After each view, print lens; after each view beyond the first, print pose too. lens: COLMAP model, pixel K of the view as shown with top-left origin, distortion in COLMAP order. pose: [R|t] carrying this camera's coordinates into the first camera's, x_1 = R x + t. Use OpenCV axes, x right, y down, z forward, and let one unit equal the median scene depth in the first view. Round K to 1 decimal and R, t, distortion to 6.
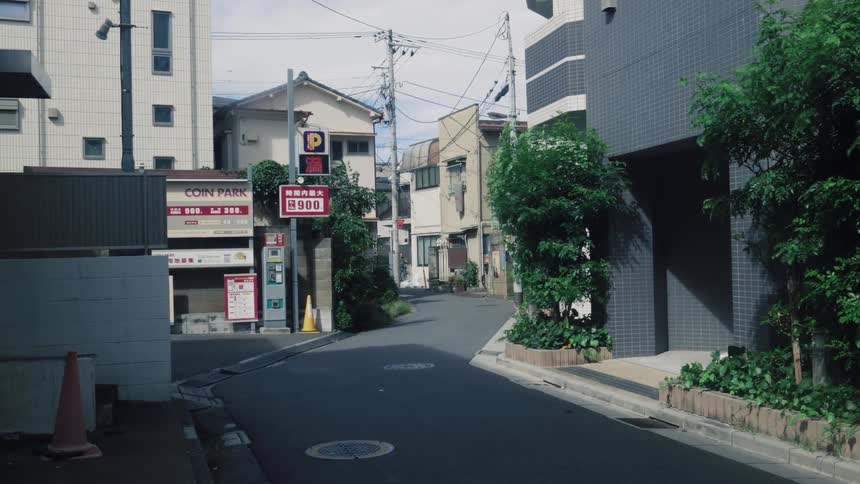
lens RADIAL K [[783.7, 0, 430.0], [0, 783.7, 242.0], [0, 0, 1]] dist [-0.041313, -0.000066]
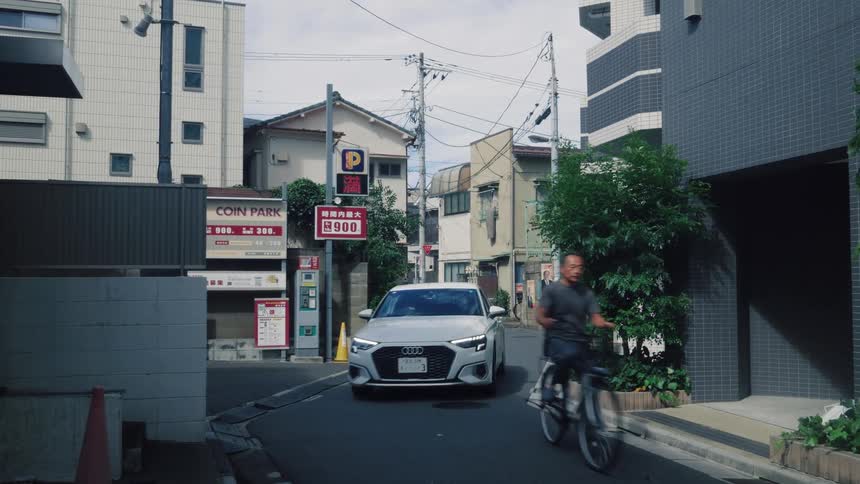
lens RADIAL K [[783.7, 0, 430.0], [0, 783.7, 242.0], [0, 0, 1]] dist [-0.041313, -0.000066]
pose [[0.999484, 0.021888, -0.023497, -0.029979], [-0.022684, 0.999160, -0.034136, 0.000885], [0.022730, 0.034652, 0.999141, 0.056016]]
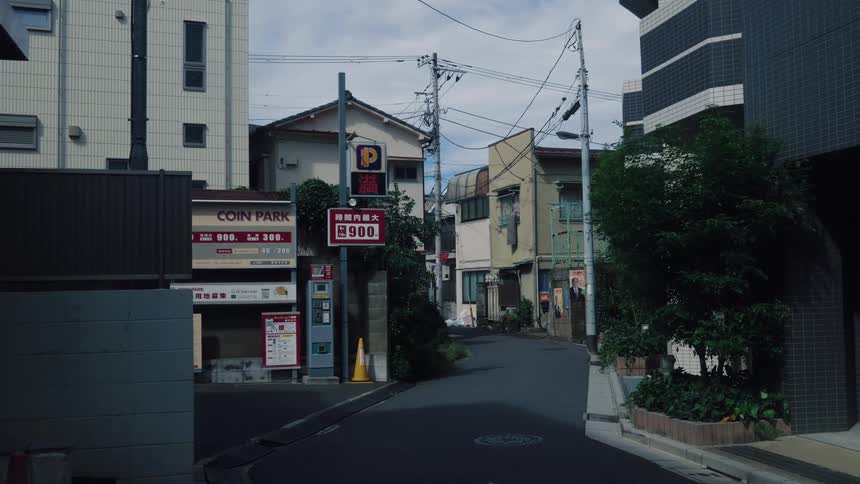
lens RADIAL K [[784.2, 0, 435.4], [0, 784.2, 252.9], [0, 0, 1]] dist [-0.040943, -0.001511]
pose [[0.999494, 0.007143, -0.030995, -0.048324], [-0.008151, 0.999437, -0.032531, 0.002797], [0.030745, 0.032767, 0.998990, 0.153036]]
